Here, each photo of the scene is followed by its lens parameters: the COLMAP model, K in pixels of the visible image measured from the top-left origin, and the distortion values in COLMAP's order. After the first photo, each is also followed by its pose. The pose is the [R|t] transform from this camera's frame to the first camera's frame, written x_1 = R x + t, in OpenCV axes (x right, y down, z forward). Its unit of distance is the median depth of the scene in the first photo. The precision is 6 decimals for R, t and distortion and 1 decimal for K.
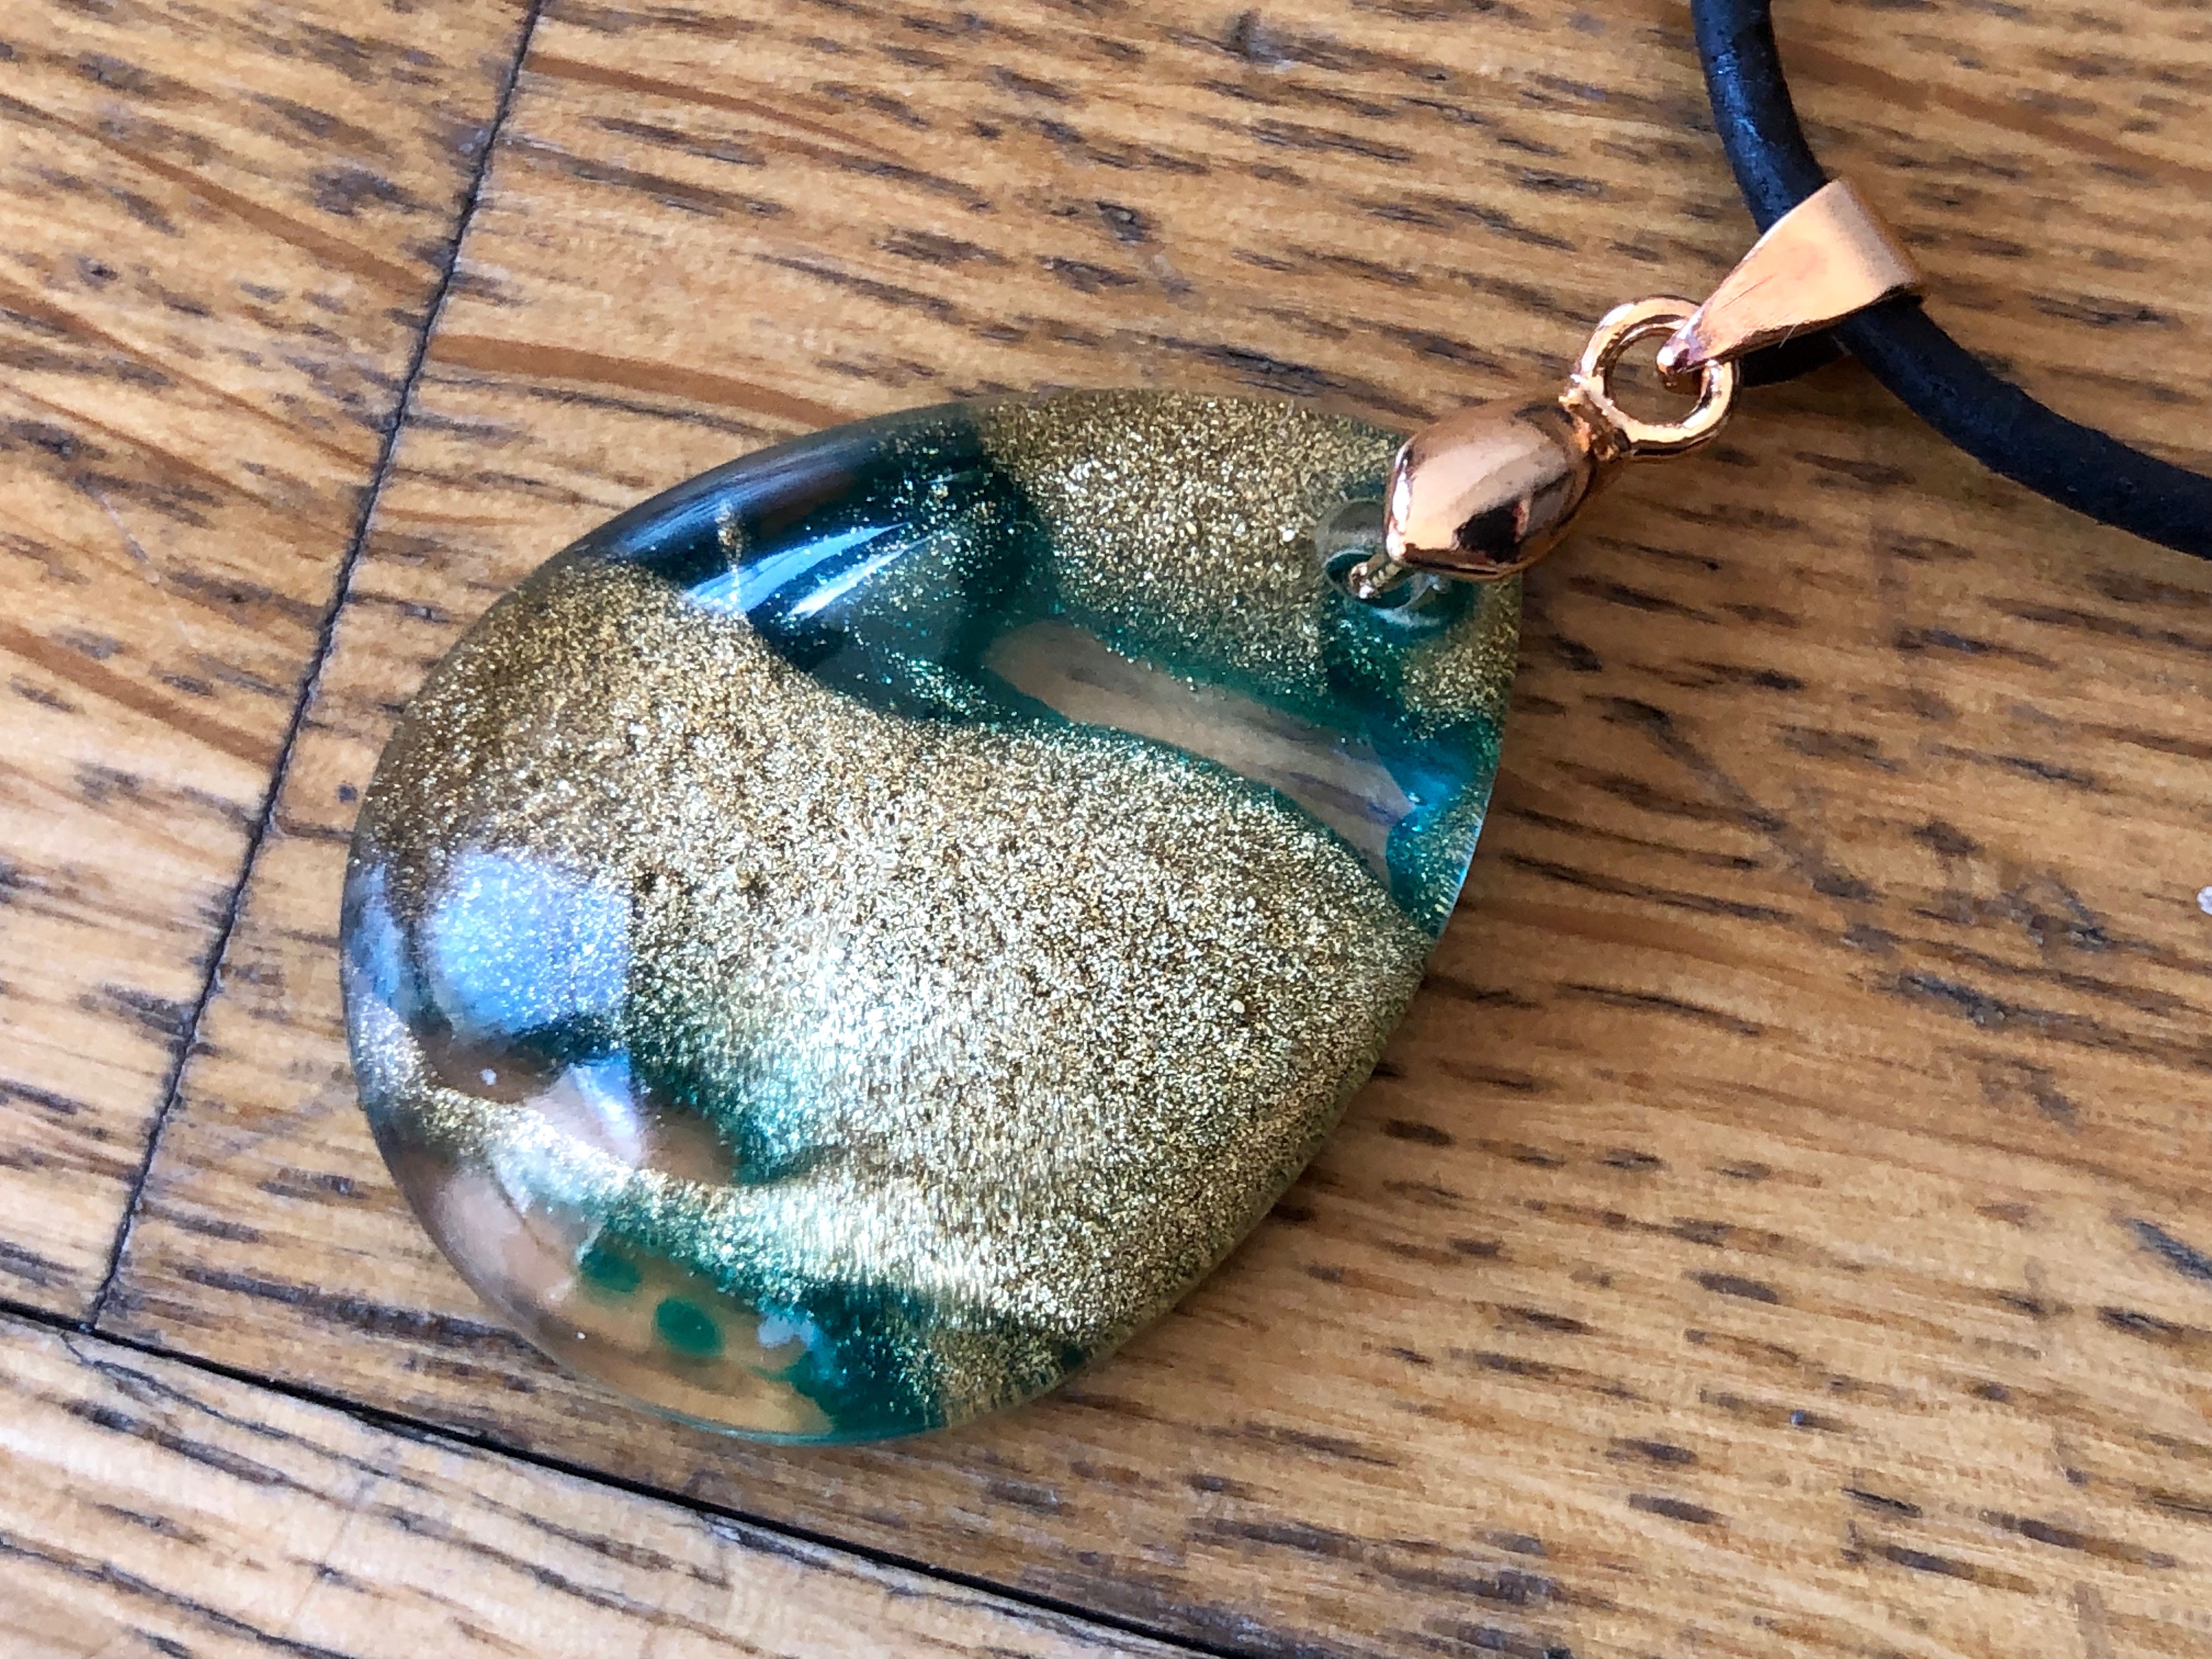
lens RADIAL K [[3754.4, 0, 1111.3], [0, 3754.4, 825.7], [0, 0, 1]] dist [0.225252, -1.338814]
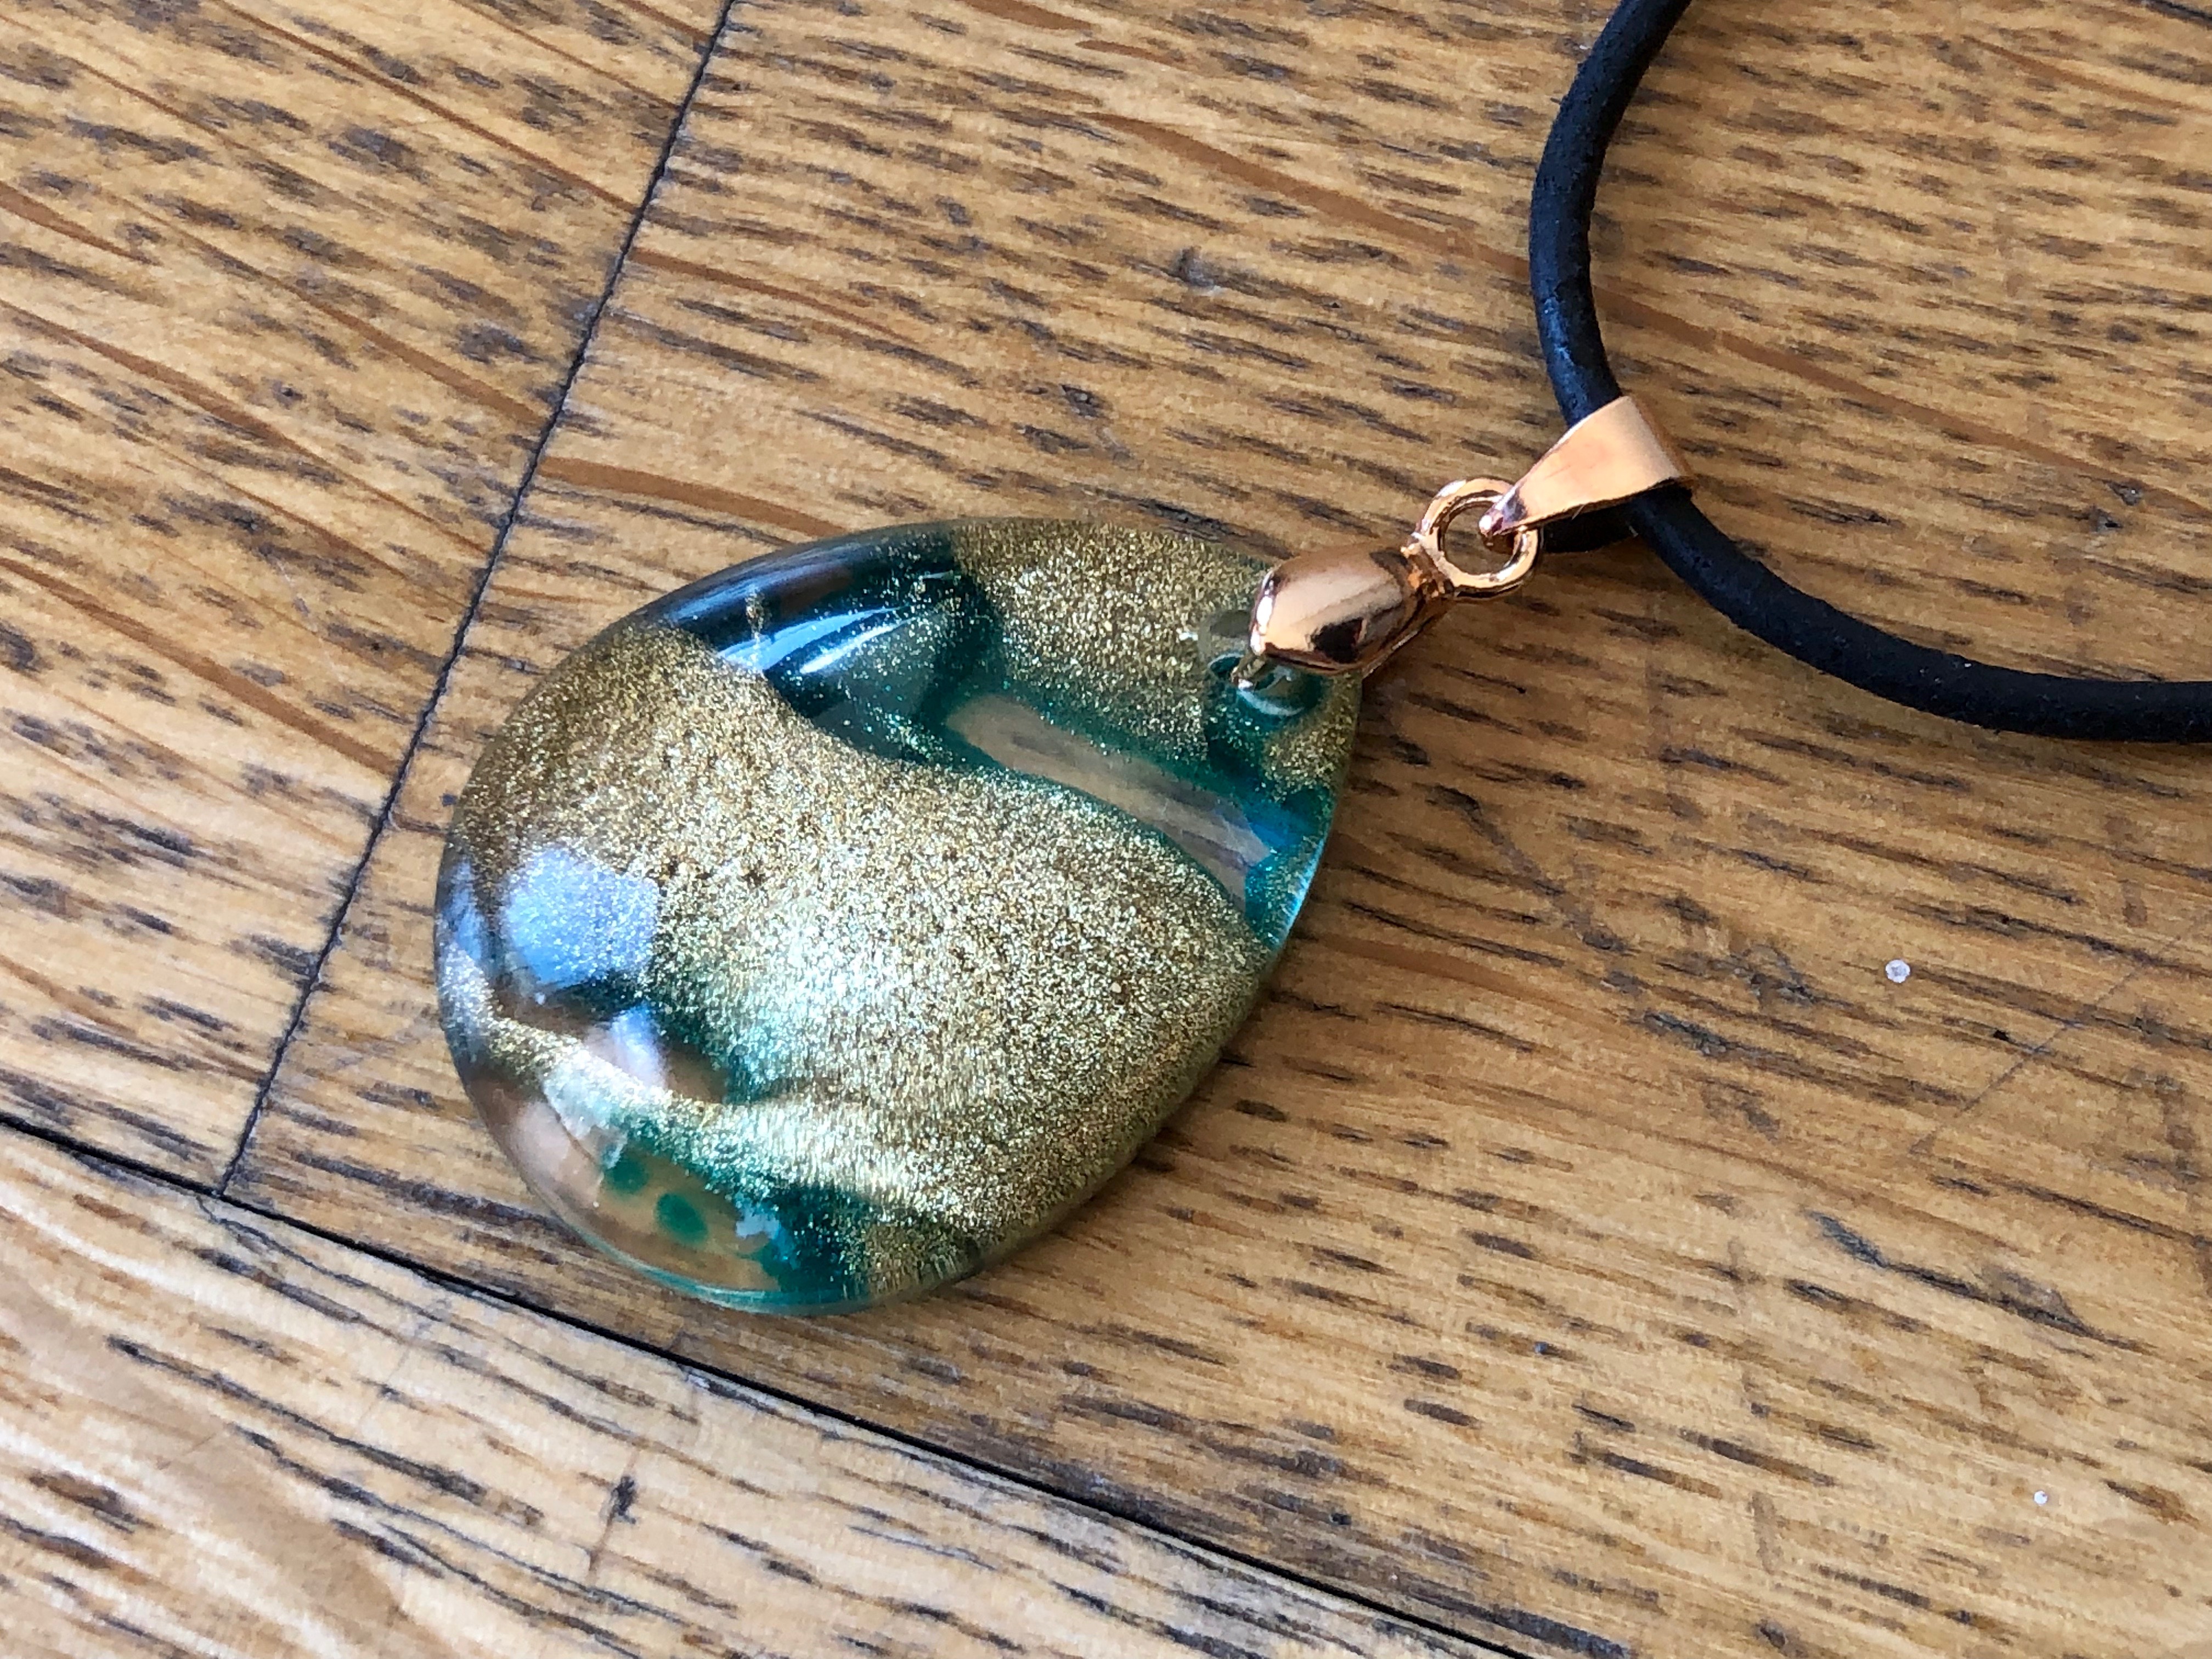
lens RADIAL K [[3754.4, 0, 1111.3], [0, 3754.4, 825.7], [0, 0, 1]] dist [0.225252, -1.338814]
pose [[0.997785, 0.059463, -0.029836, 0.063504], [-0.061677, 0.994904, -0.079768, 0.090712], [0.024941, 0.081431, 0.996367, -0.283511]]
